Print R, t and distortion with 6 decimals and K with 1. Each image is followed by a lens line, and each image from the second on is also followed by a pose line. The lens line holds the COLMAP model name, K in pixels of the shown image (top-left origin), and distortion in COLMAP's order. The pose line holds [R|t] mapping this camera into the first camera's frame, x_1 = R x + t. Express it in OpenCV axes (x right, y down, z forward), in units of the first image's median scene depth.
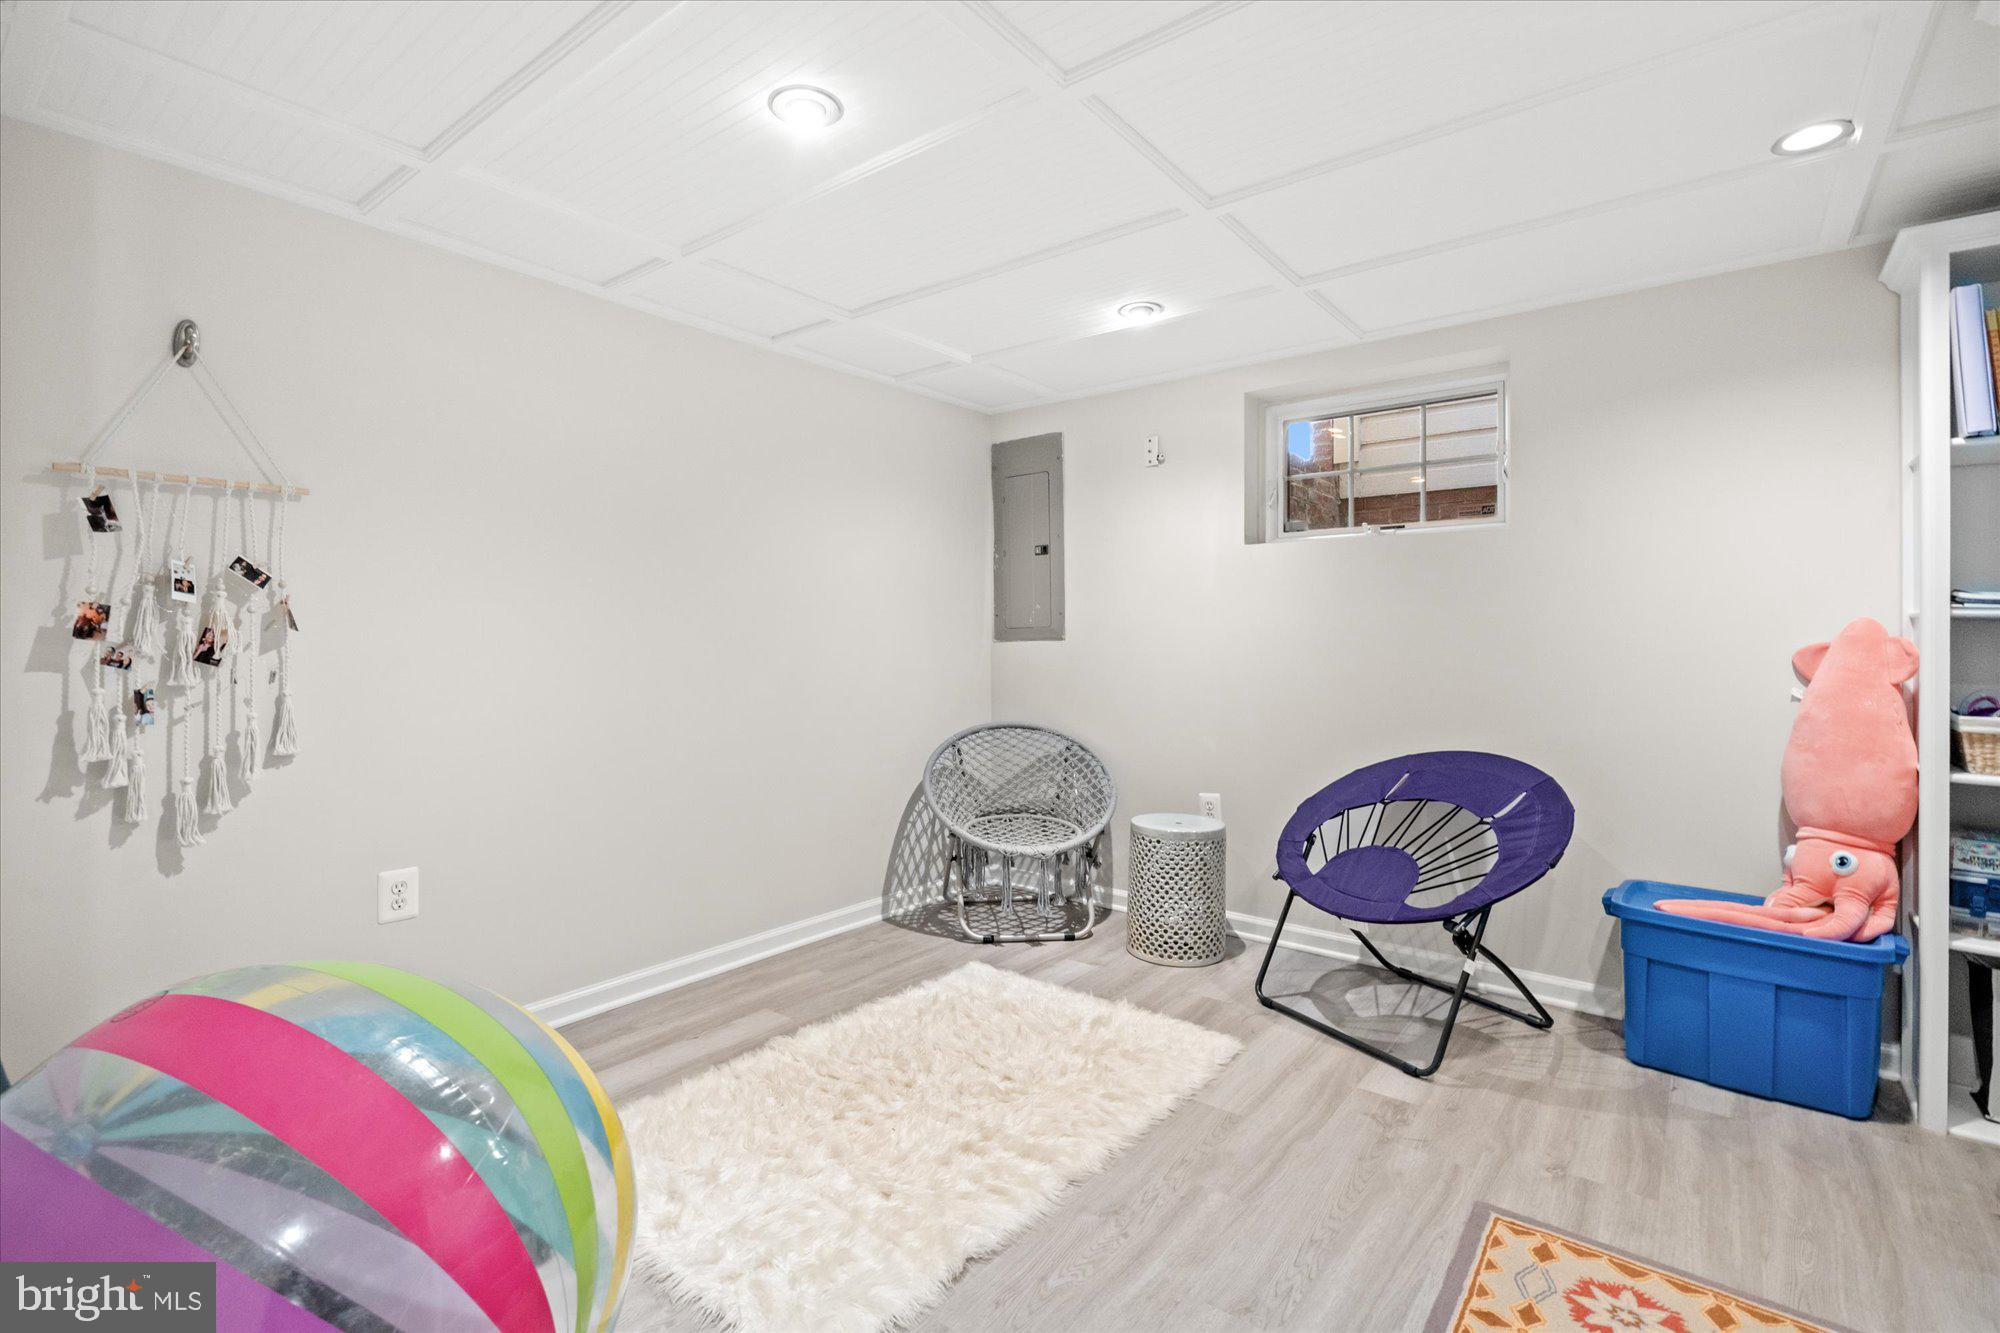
lens RADIAL K [[910.5, 0, 1013.9], [0, 910.5, 648.0], [0, 0, 1]] dist [-0.005731, 0.003245]
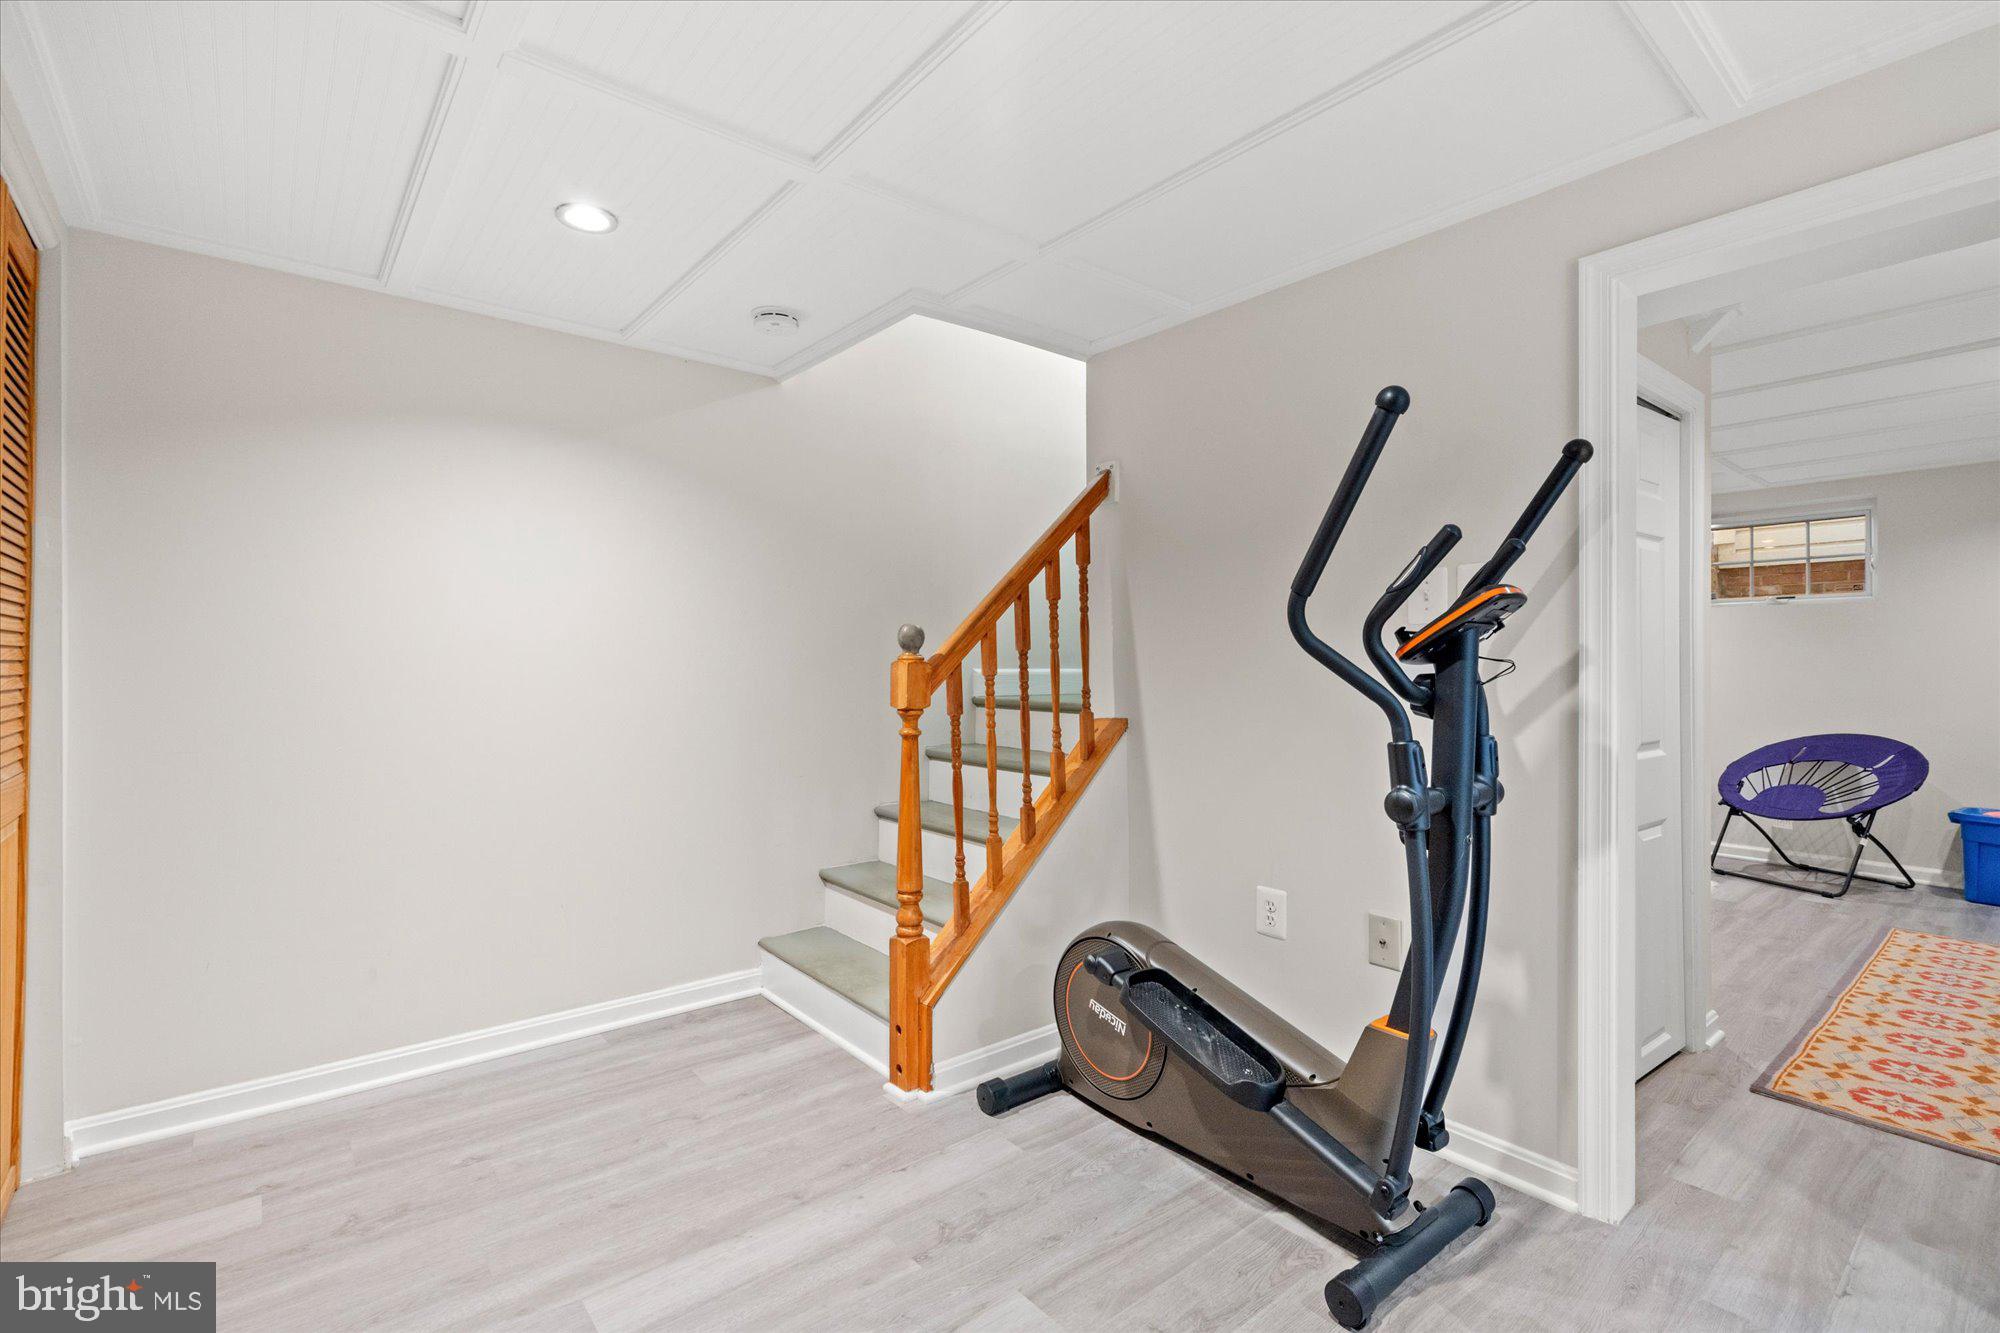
lens RADIAL K [[910.5, 0, 984.8], [0, 910.5, 665.2], [0, 0, 1]] dist [-0.005731, 0.003245]
pose [[0.974237, -0.000761, -0.225526, -0.745563], [-0.001059, 0.999968, -0.007950, 0.001136], [0.225525, 0.007985, 0.974205, -1.096812]]
